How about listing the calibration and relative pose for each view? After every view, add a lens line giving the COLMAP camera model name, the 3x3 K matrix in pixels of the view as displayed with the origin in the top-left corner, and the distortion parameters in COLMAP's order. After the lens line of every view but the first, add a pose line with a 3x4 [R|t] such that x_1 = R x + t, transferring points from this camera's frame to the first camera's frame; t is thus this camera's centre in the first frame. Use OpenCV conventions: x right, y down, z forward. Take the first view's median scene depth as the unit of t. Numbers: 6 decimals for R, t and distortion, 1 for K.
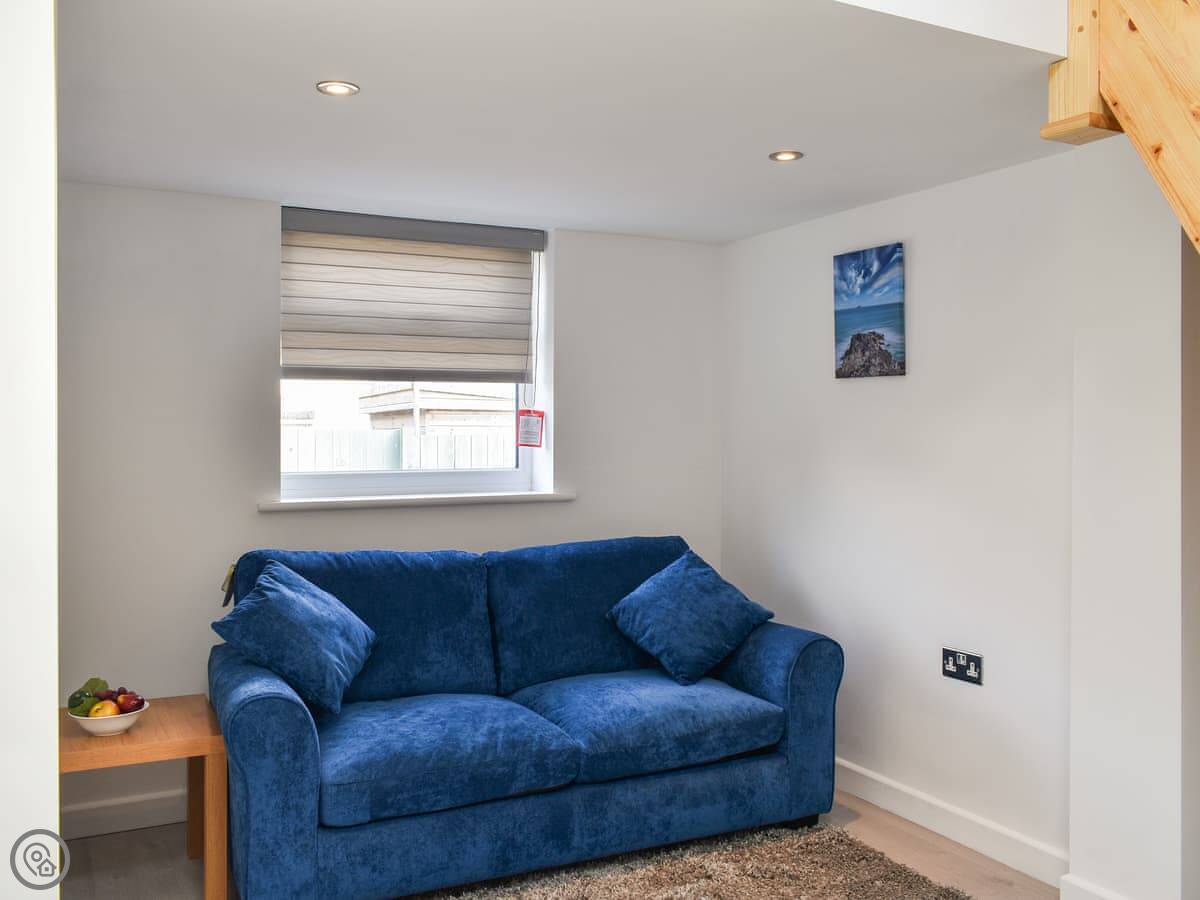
lens RADIAL K [[1036.8, 0, 600.0], [0, 1036.8, 431.8], [0, 0, 1]] dist [-0.007218, -0.002254]
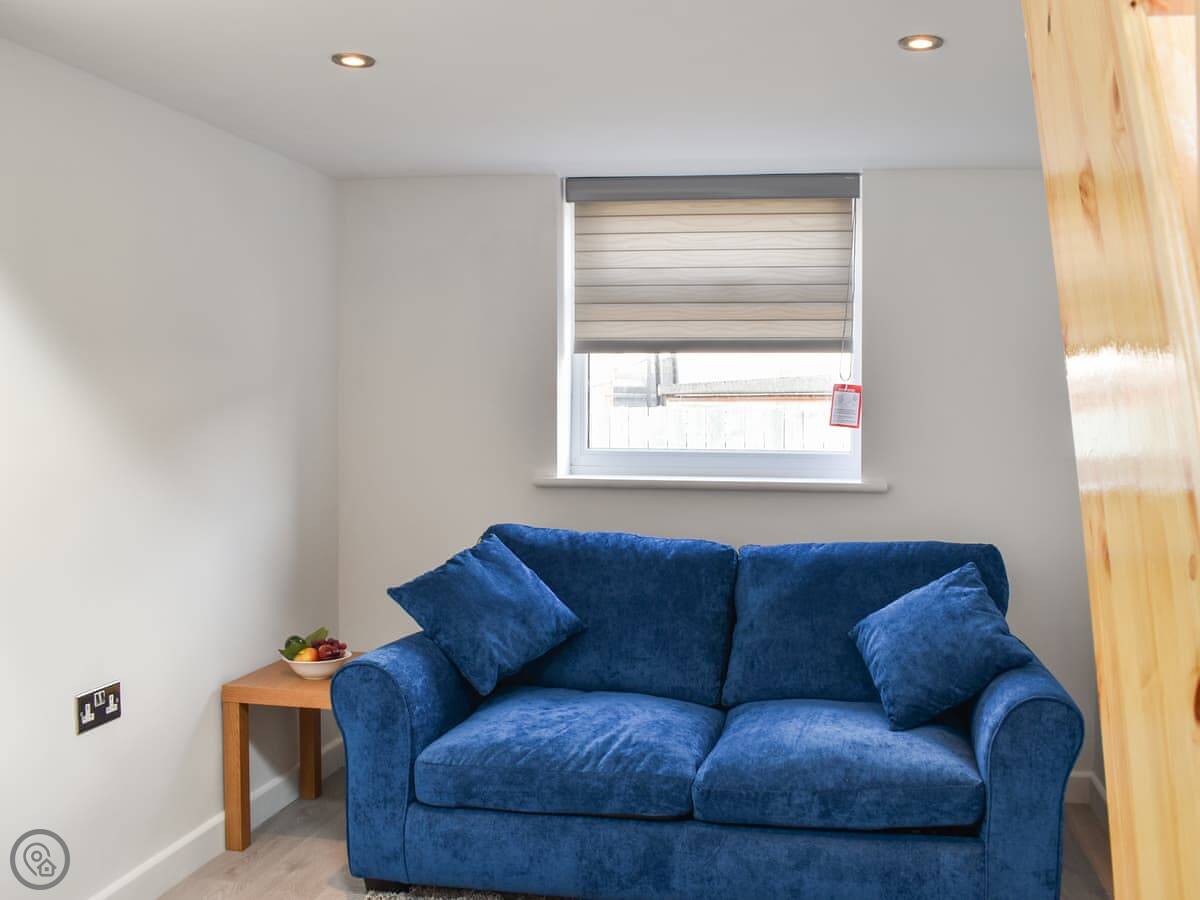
lens RADIAL K [[1108.8, 0, 759.0], [0, 1108.8, 419.3], [0, 0, 1]] dist [-0.075974, -0.011021]
pose [[0.833872, 0.017320, -0.551686, 0.498934], [-0.011449, 0.999835, 0.014083, -0.005493], [0.551839, -0.005427, 0.833933, 0.261135]]
